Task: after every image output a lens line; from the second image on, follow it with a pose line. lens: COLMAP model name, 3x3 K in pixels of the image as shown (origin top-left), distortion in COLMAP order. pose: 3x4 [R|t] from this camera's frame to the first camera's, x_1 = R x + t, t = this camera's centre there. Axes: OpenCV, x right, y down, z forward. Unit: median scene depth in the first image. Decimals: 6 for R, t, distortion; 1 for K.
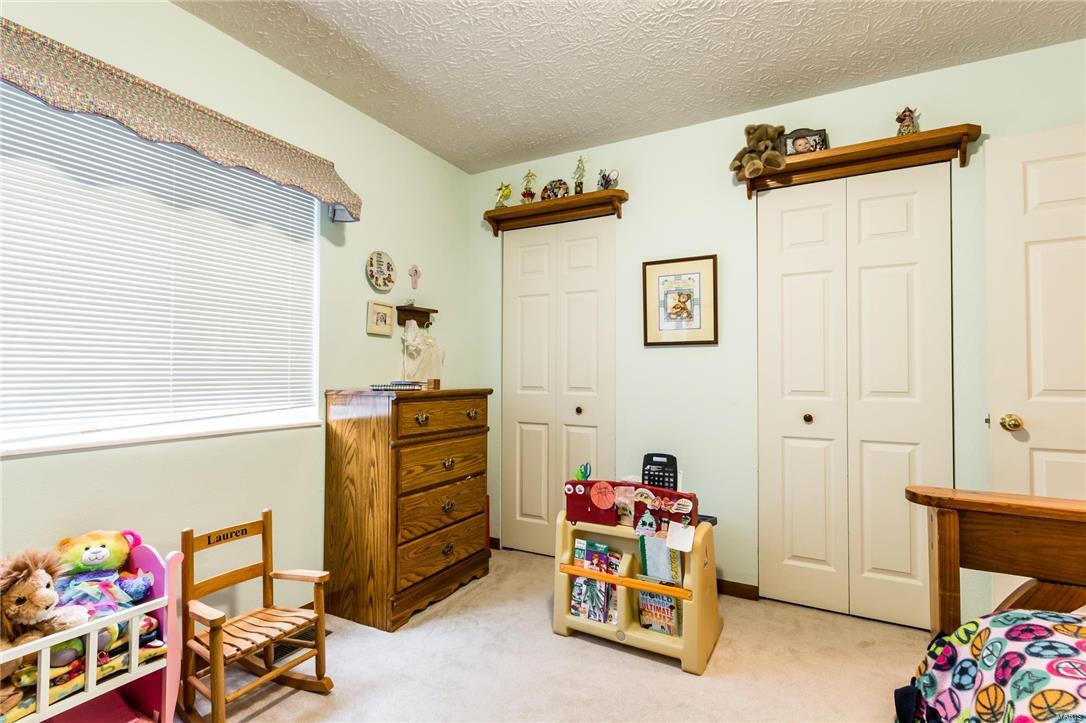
lens RADIAL K [[518.7, 0, 546.9], [0, 518.7, 369.6], [0, 0, 1]] dist [0.030932, 0.000185]
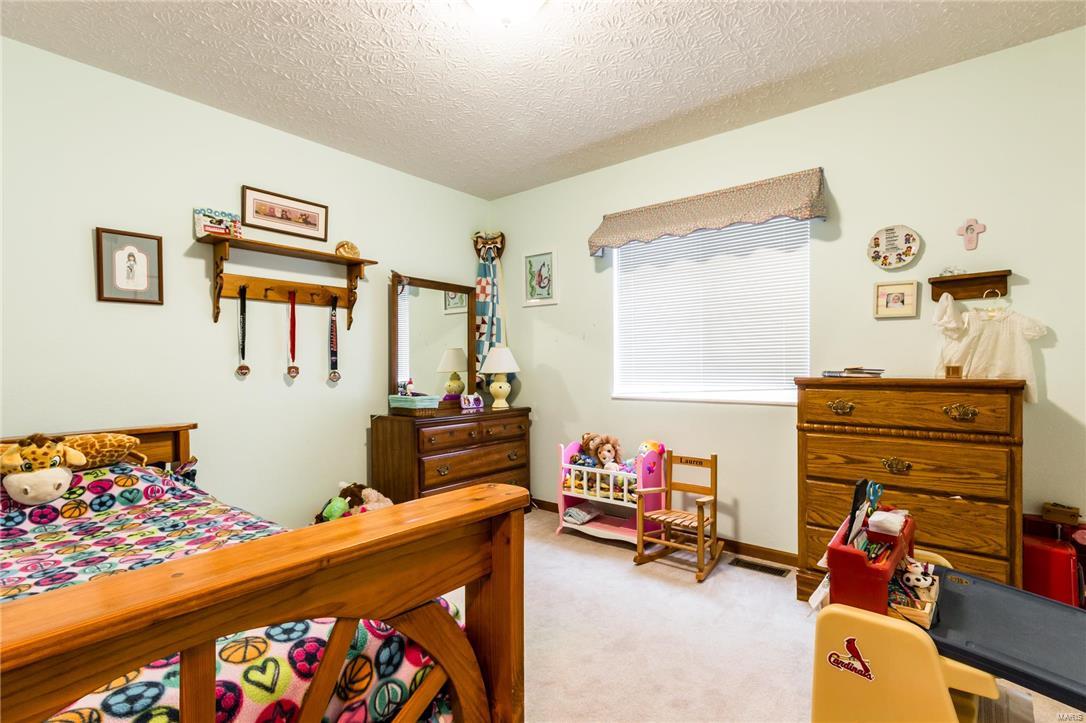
lens RADIAL K [[518.7, 0, 546.9], [0, 518.7, 369.6], [0, 0, 1]] dist [0.030932, 0.000185]
pose [[-0.158976, 0.011013, -0.987221, 0.782772], [0.019422, 0.999779, 0.008025, 0.007138], [0.987091, -0.017898, -0.159154, 0.611507]]
